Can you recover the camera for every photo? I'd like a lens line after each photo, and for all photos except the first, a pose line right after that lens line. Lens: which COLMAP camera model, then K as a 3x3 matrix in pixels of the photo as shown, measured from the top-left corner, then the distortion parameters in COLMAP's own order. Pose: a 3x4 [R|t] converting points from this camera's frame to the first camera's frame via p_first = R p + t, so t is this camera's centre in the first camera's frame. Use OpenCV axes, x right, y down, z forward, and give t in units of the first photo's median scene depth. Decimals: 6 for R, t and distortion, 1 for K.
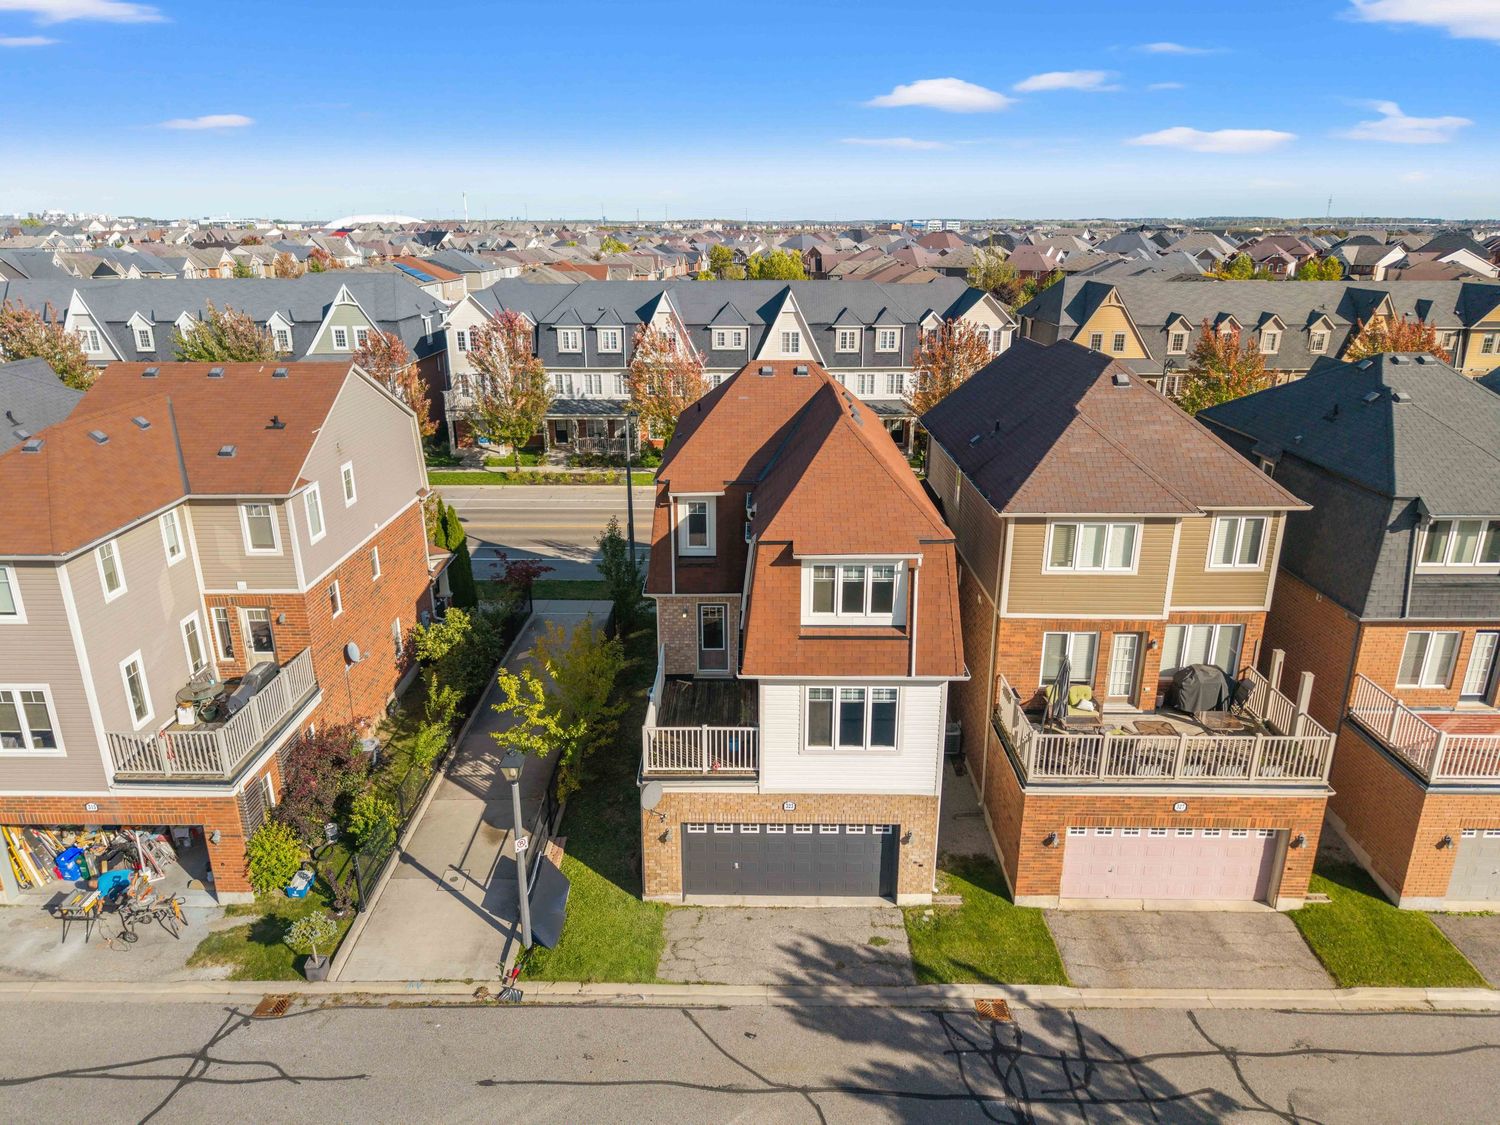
lens RADIAL K [[1007.5, 0, 744.6], [0, 1007.5, 572.8], [0, 0, 1]] dist [0.026397, -0.027491]
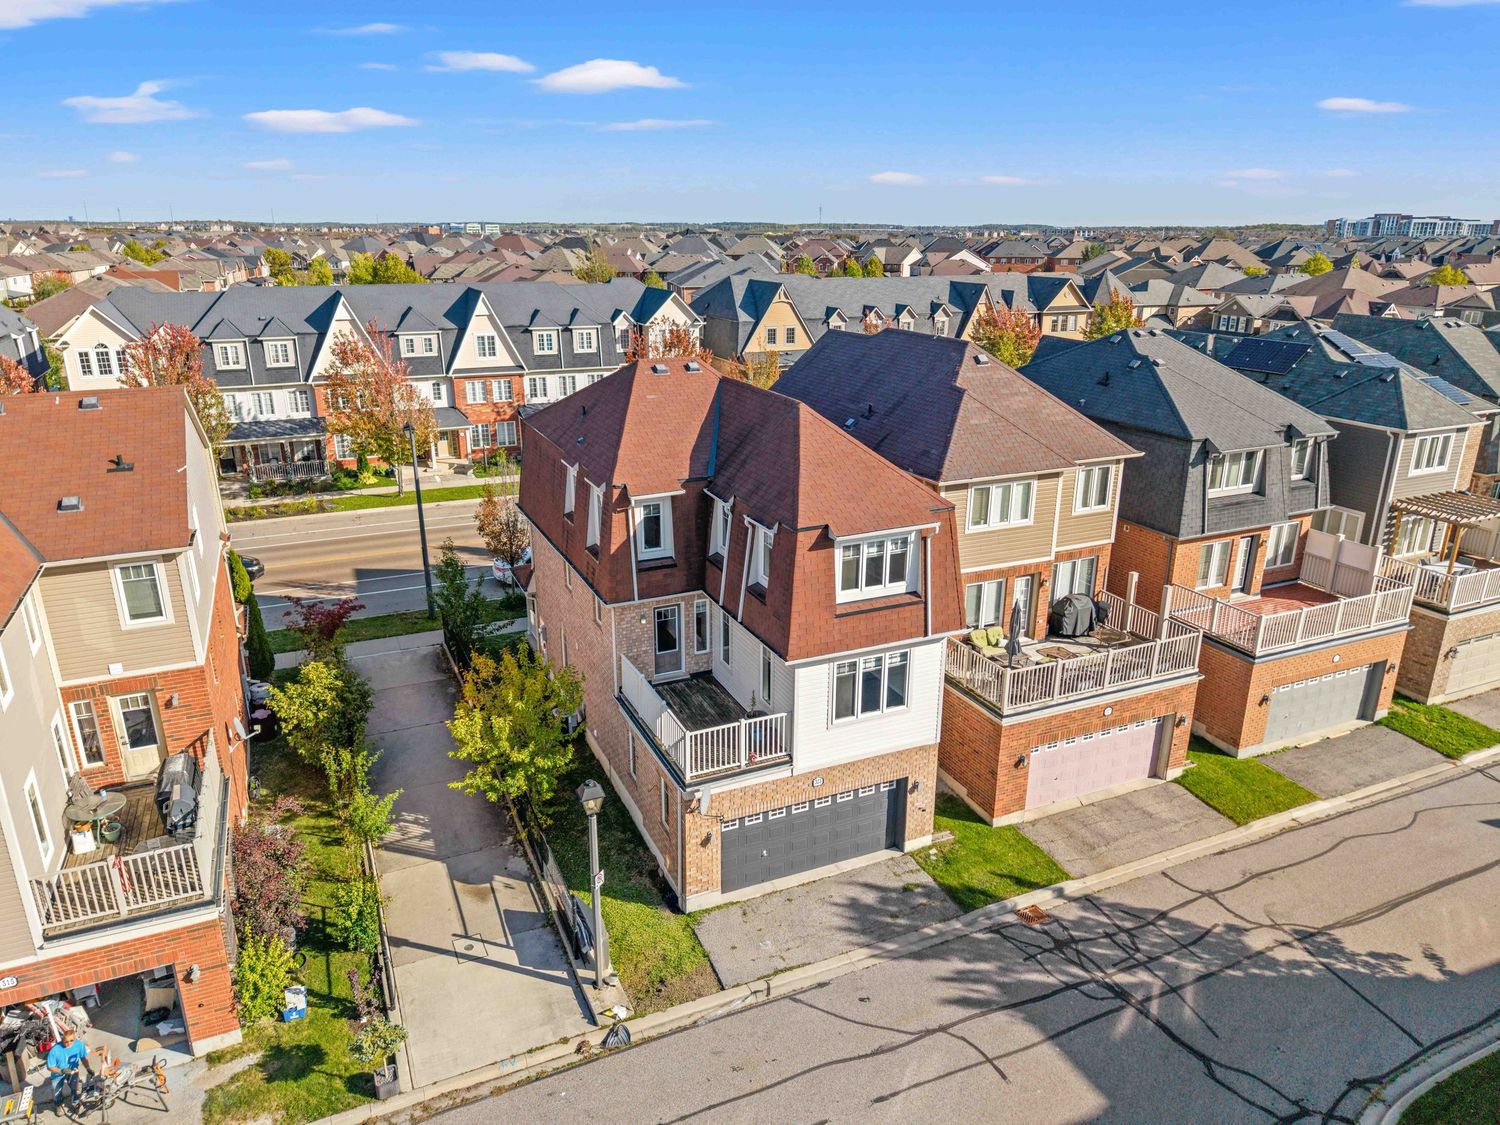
lens RADIAL K [[1007.5, 0, 748.5], [0, 1007.5, 569.9], [0, 0, 1]] dist [0.026397, -0.027491]
pose [[0.906406, -0.132464, 0.401101, -0.375813], [0.134654, 0.990629, 0.022867, -0.016567], [-0.400371, 0.033283, 0.915748, 0.065552]]
